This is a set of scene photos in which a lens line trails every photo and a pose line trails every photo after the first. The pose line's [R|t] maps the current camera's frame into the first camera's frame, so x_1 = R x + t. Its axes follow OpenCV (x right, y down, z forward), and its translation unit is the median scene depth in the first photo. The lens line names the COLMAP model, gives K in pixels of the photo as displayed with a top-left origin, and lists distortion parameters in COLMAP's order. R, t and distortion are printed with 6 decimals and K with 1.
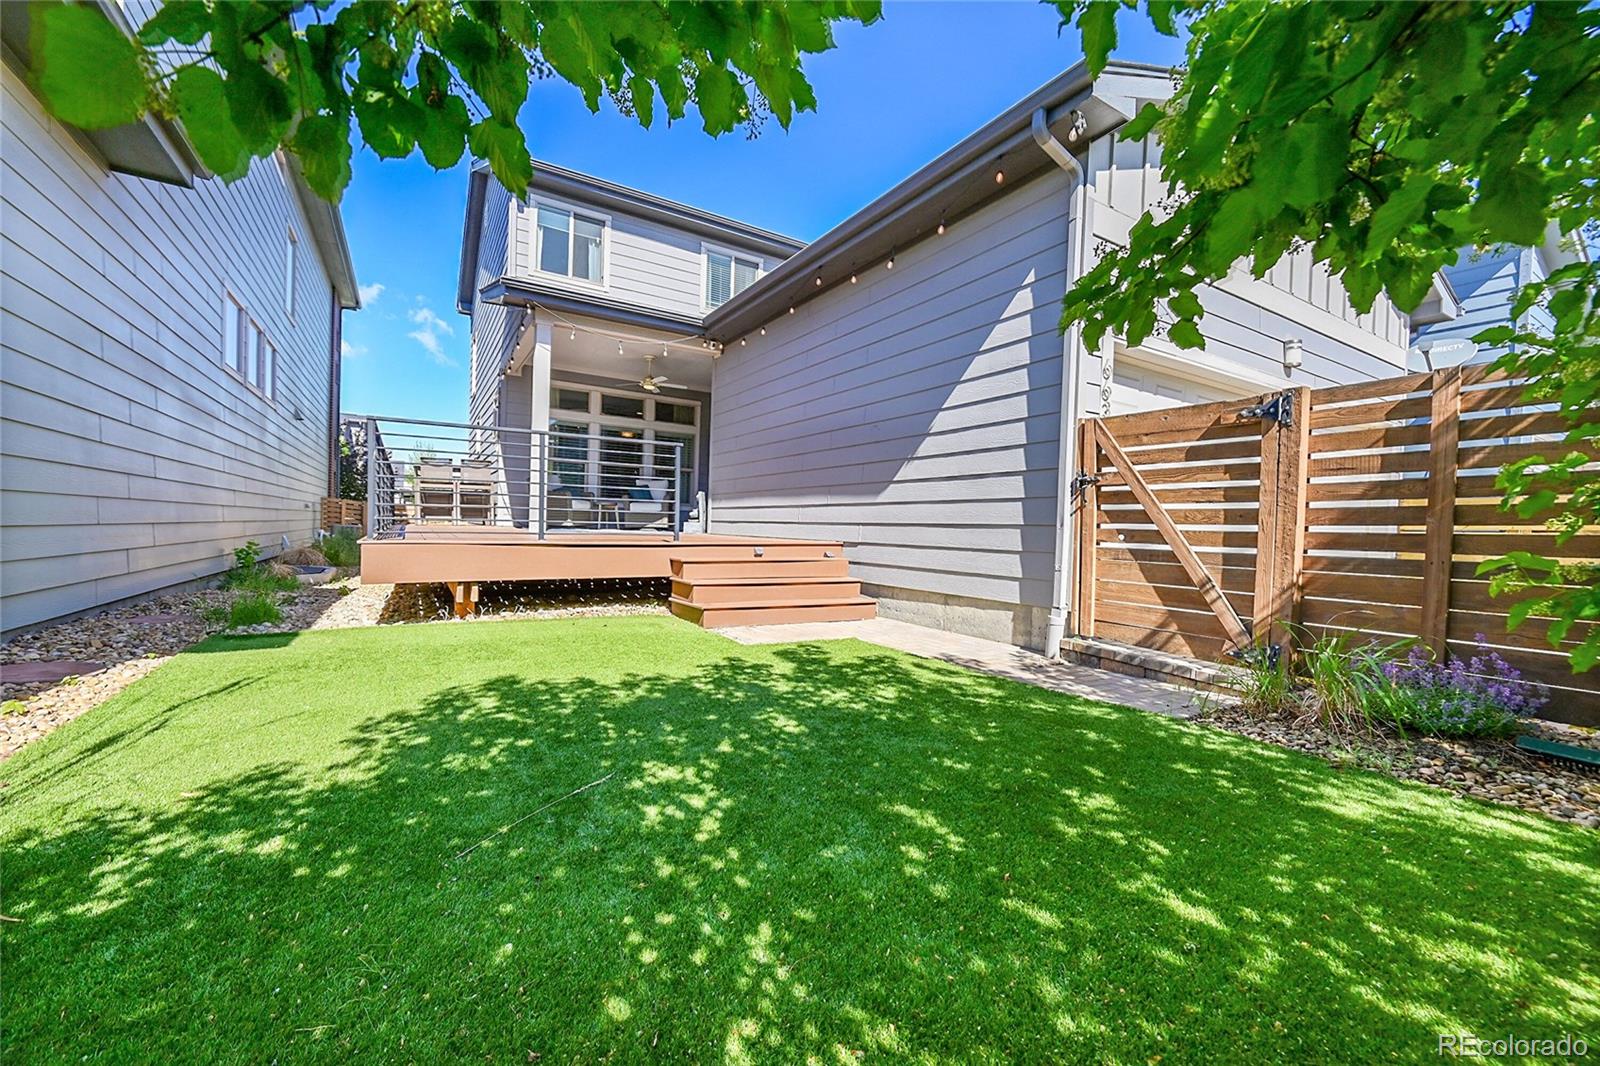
lens RADIAL K [[628.6, 0, 800.0], [0, 628.6, 533.0], [0, 0, 1]] dist [-0.002883, 0.000115]
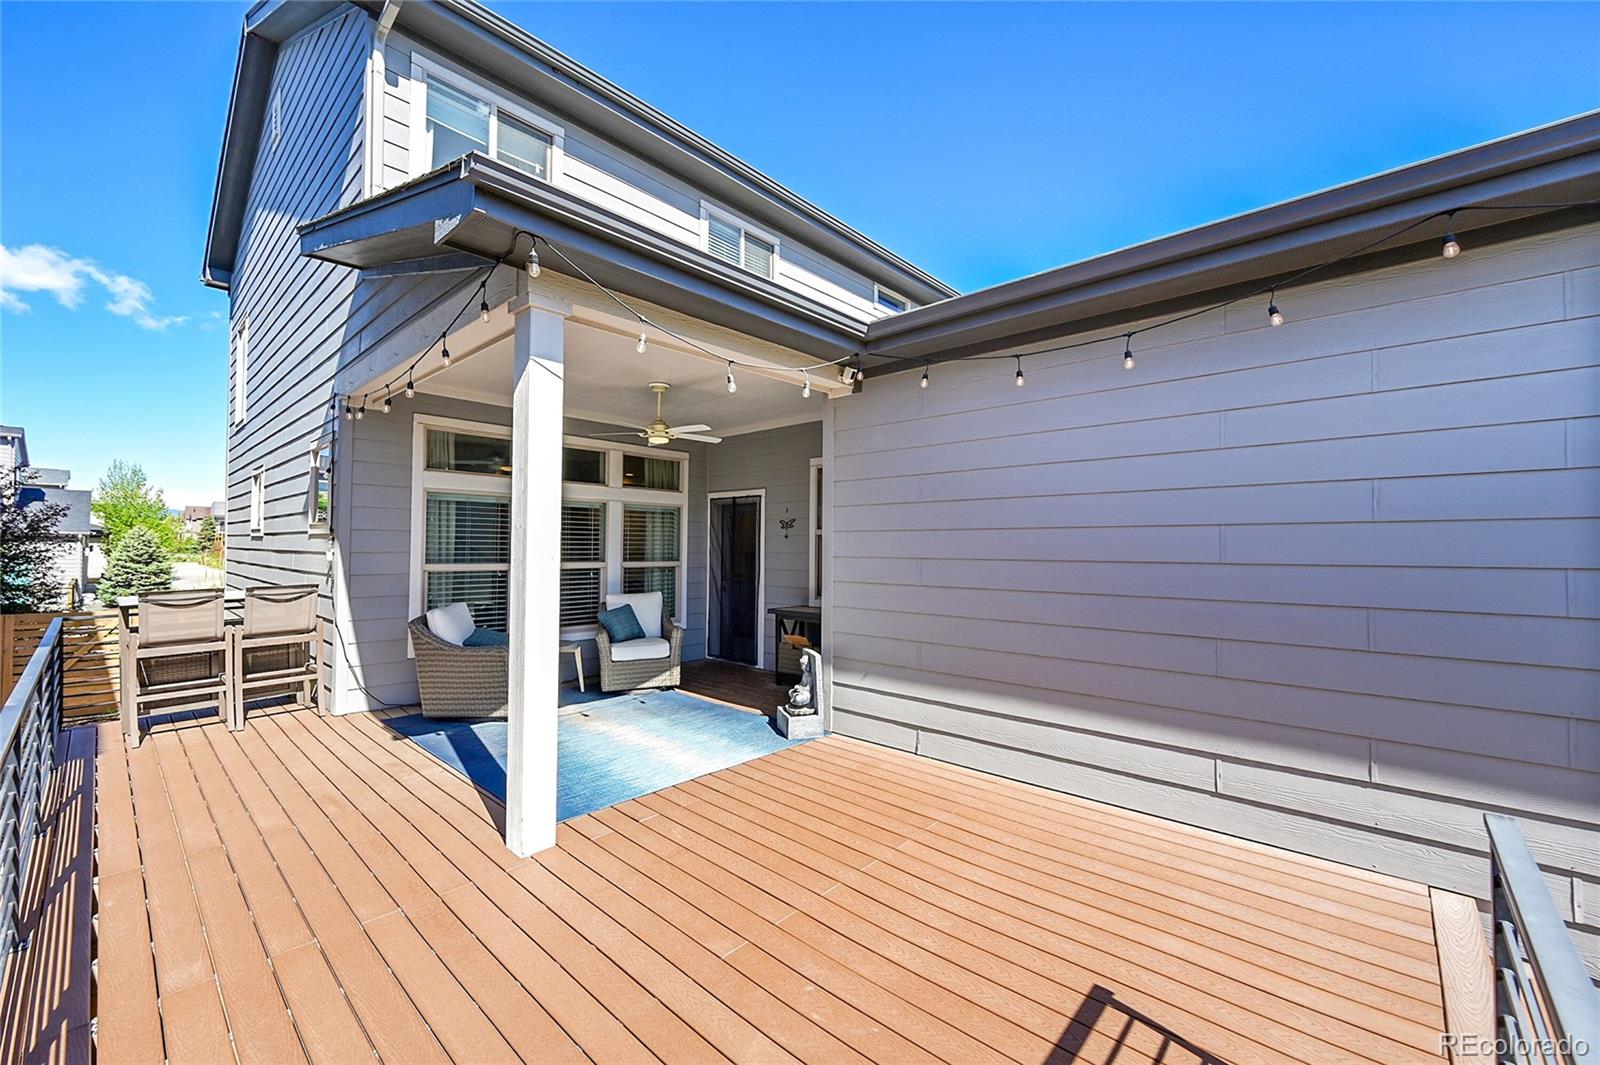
lens RADIAL K [[640.6, 0, 800.1], [0, 640.6, 526.7], [0, 0, 1]] dist [-0.000952, 0.000145]
pose [[0.961999, -0.016954, 0.272528, -0.261124], [0.027362, 0.999032, -0.034434, -0.127784], [-0.271680, 0.040582, 0.961532, 0.413488]]
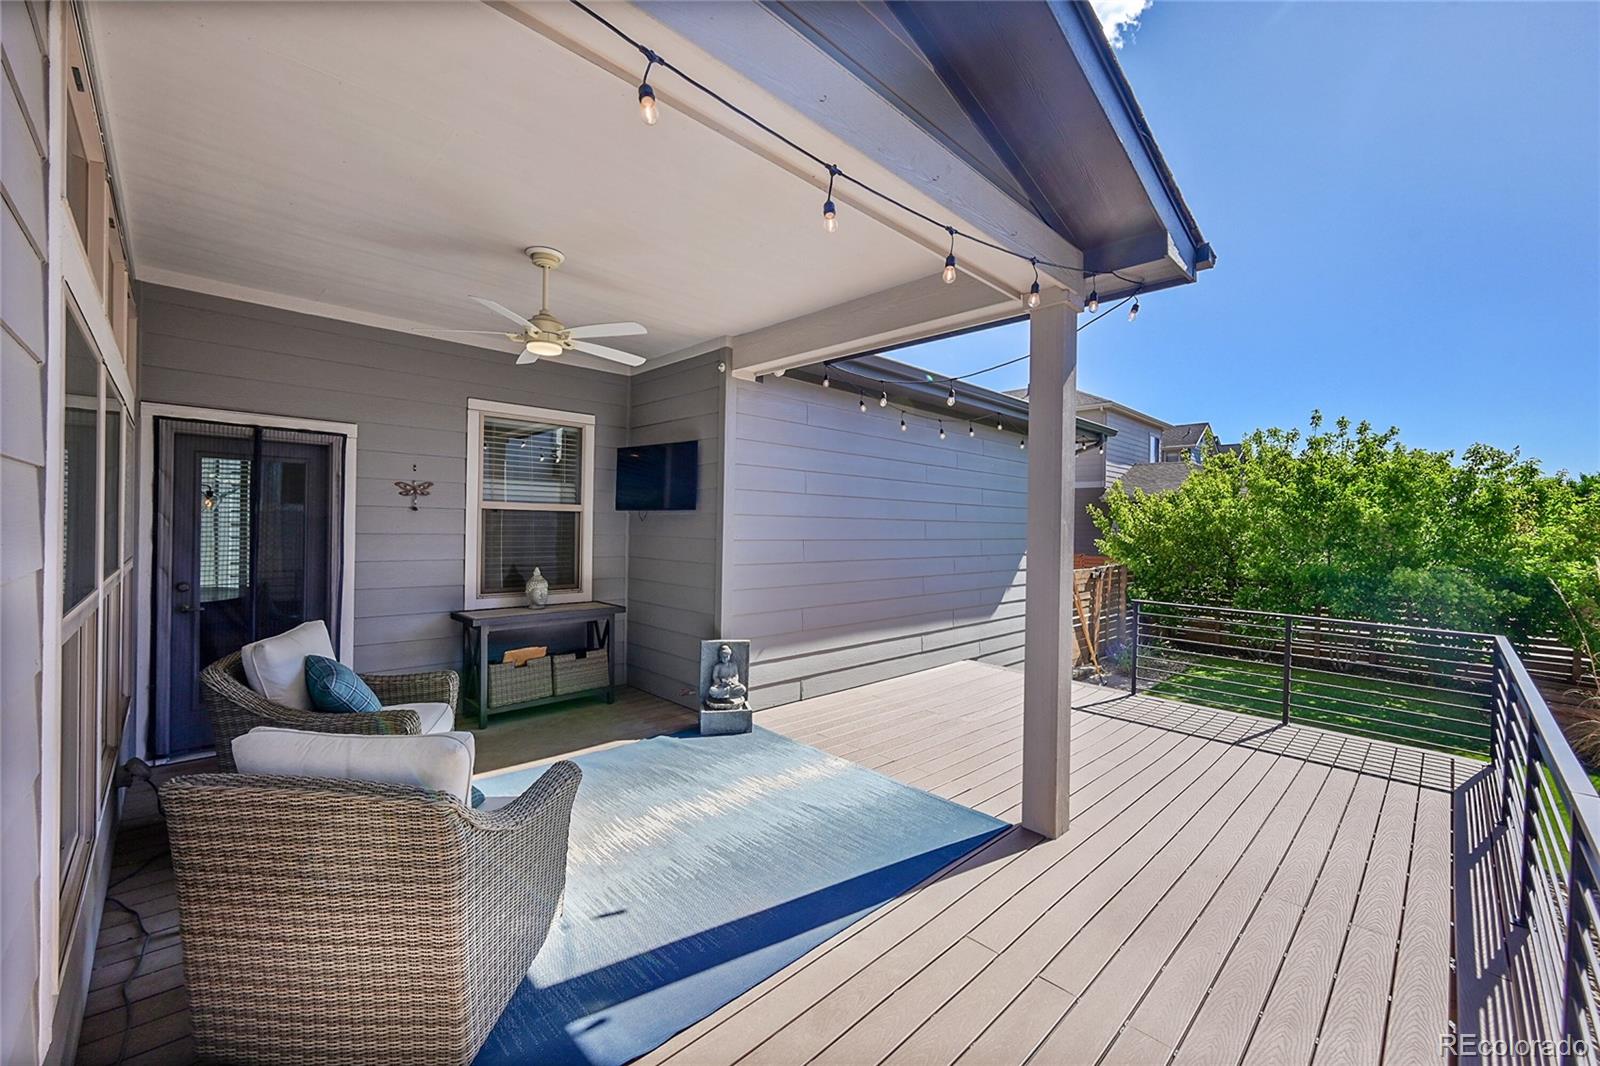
lens RADIAL K [[628.6, 0, 800.0], [0, 628.6, 533.0], [0, 0, 1]] dist [-0.002883, 0.000115]
pose [[-0.212941, -0.038524, 0.976305, -0.553092], [-0.010770, 0.999254, 0.037080, -0.143102], [-0.977006, -0.002619, -0.213197, 0.898627]]
